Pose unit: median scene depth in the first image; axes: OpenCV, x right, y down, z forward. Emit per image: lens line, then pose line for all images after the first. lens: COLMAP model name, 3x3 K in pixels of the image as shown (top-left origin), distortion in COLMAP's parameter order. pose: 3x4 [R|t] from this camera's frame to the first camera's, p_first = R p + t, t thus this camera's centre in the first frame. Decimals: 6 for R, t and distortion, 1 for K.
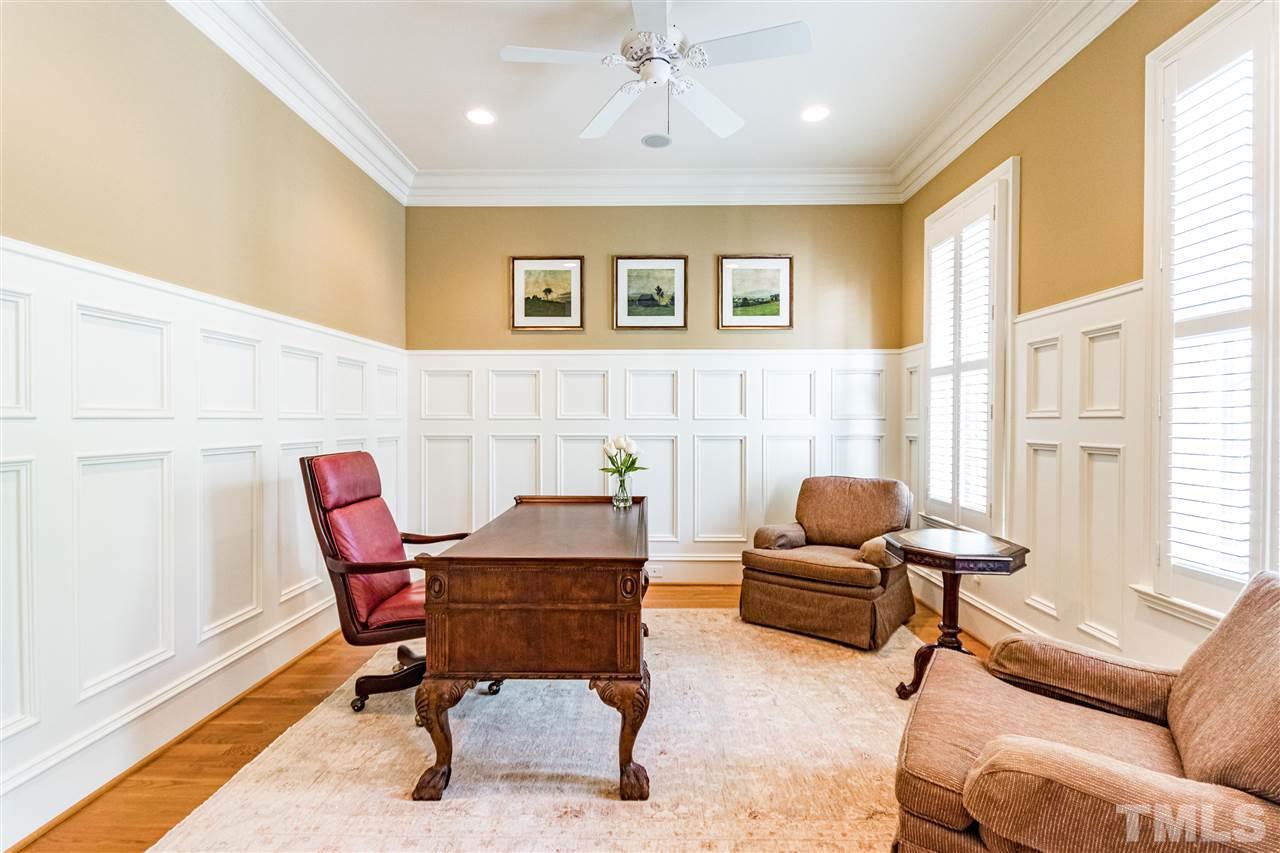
lens RADIAL K [[587.0, 0, 642.3], [0, 587.0, 428.7], [0, 0, 1]] dist [0.013572, -0.008280]
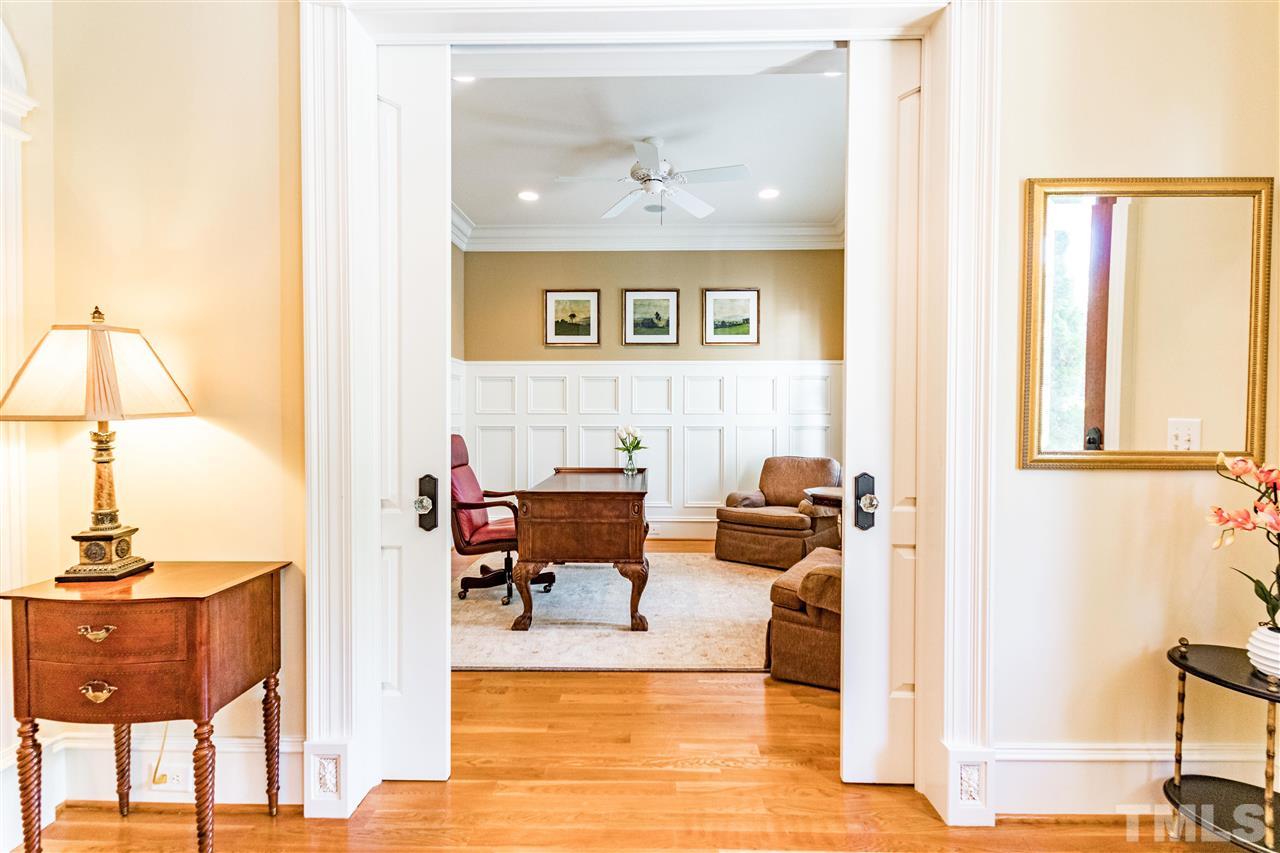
lens RADIAL K [[587.0, 0, 642.3], [0, 587.0, 428.7], [0, 0, 1]] dist [0.013572, -0.008280]
pose [[0.999985, 0.000365, -0.005401, 0.002311], [-0.000340, 0.999990, 0.004459, 0.014392], [0.005402, -0.004457, 0.999975, -0.397916]]
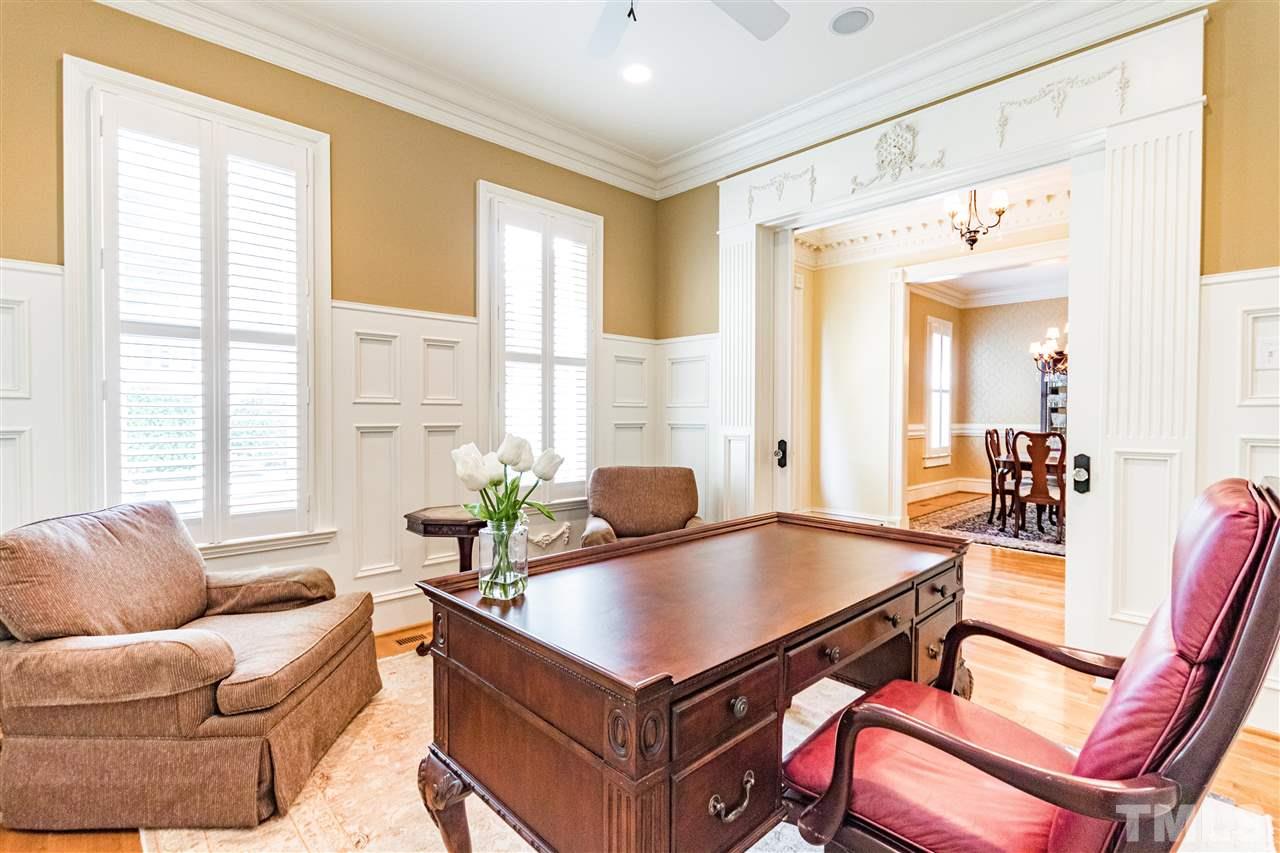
lens RADIAL K [[587.0, 0, 642.3], [0, 587.0, 428.7], [0, 0, 1]] dist [0.013572, -0.008280]
pose [[-0.699939, -0.019553, 0.713935, -0.371345], [0.006766, 0.999399, 0.034005, -0.003735], [-0.714170, 0.028632, -0.699386, 1.111482]]
